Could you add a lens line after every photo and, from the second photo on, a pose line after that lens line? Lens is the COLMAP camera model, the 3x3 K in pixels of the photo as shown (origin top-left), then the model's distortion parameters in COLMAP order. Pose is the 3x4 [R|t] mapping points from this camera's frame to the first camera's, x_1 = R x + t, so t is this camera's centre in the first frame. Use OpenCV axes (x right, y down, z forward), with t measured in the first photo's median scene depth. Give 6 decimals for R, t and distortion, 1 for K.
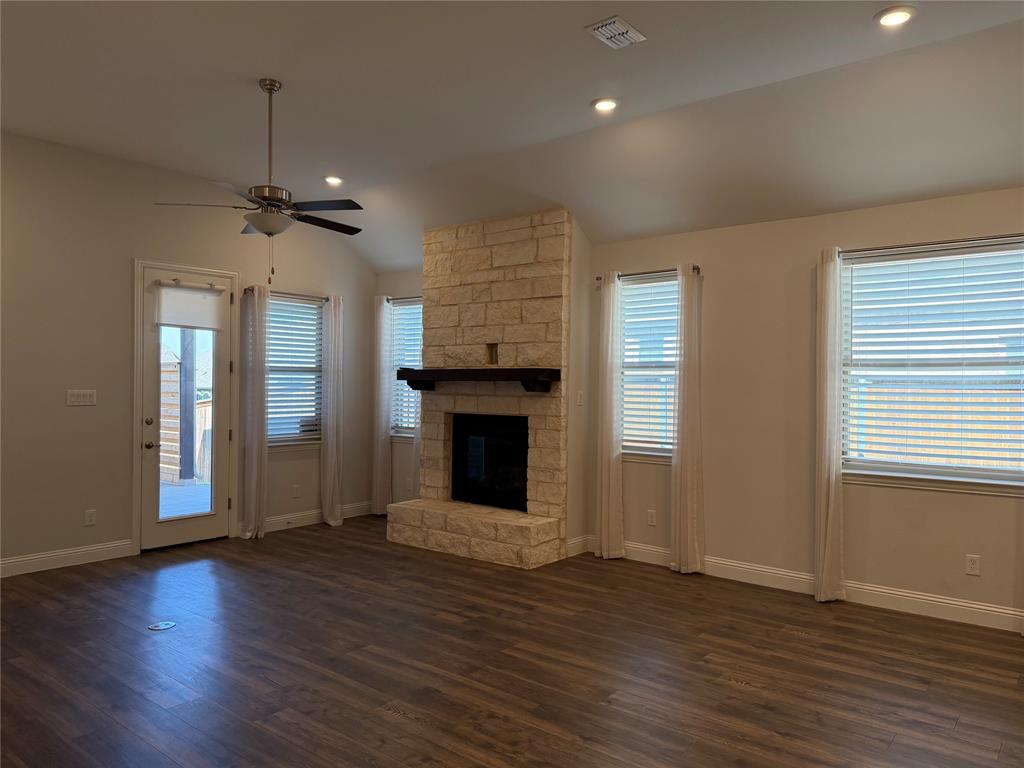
lens RADIAL K [[720.1, 0, 512.6], [0, 720.1, 373.8], [0, 0, 1]] dist [0.051995, -0.060898]
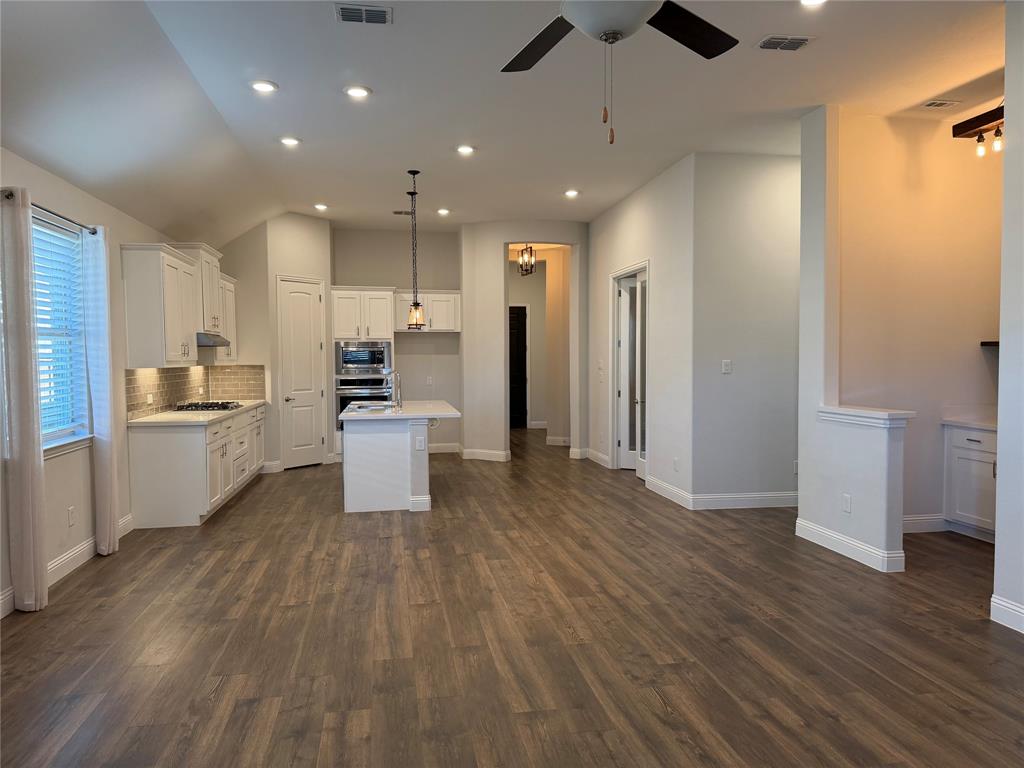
lens RADIAL K [[720.1, 0, 514.5], [0, 720.1, 382.8], [0, 0, 1]] dist [0.051995, -0.060898]
pose [[-0.757638, -0.028015, 0.652073, -0.473757], [-0.007285, 0.999379, 0.034471, 0.012956], [-0.652634, 0.021366, -0.757372, 1.109419]]
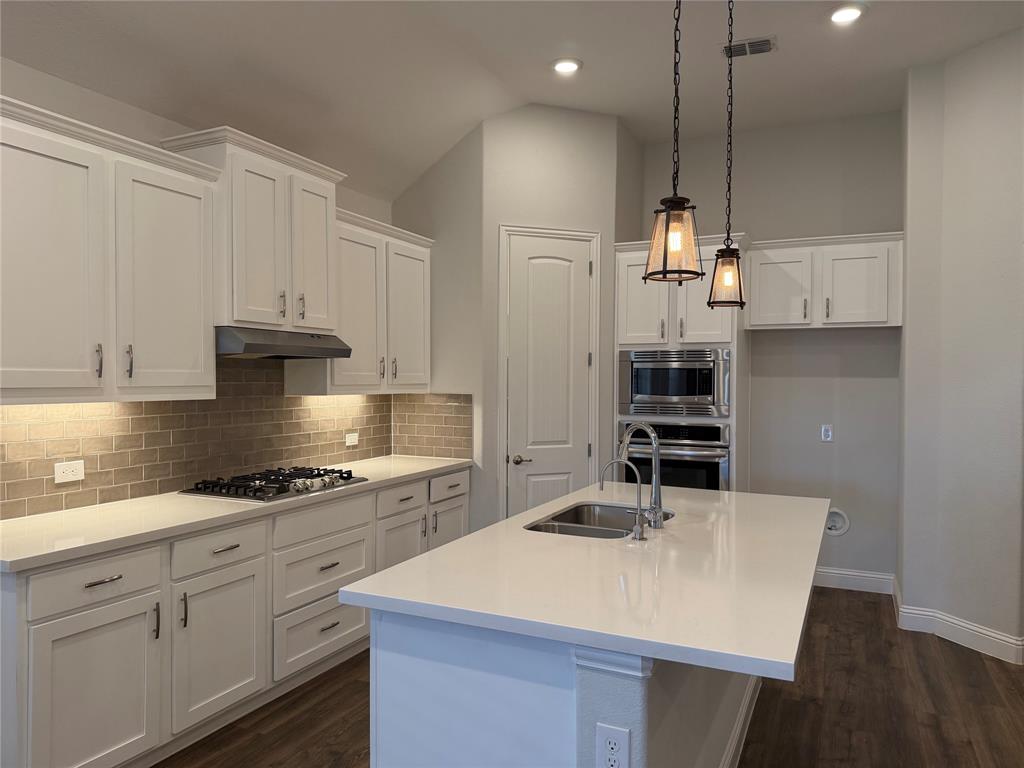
lens RADIAL K [[720.1, 0, 503.5], [0, 720.1, 387.6], [0, 0, 1]] dist [0.051995, -0.060898]
pose [[-0.238414, -0.023020, 0.970891, 0.155514], [-0.016687, 0.999669, 0.019605, 0.007728], [-0.971020, -0.011528, -0.238719, 0.423129]]
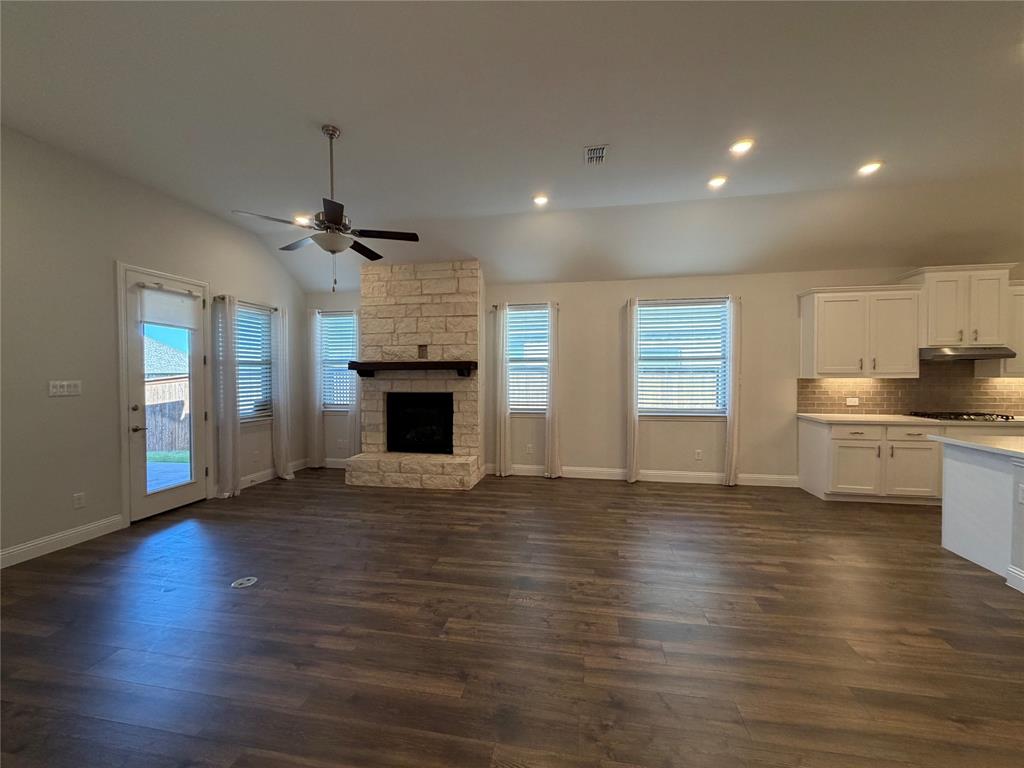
lens RADIAL K [[411.7, 0, 509.6], [0, 411.7, 378.4], [0, 0, 1]] dist [-0.004869, 0.003083]
pose [[0.878869, -0.017623, 0.476737, -0.322363], [0.005985, 0.999646, 0.025920, 0.007200], [-0.477025, -0.019927, 0.878664, 0.179918]]
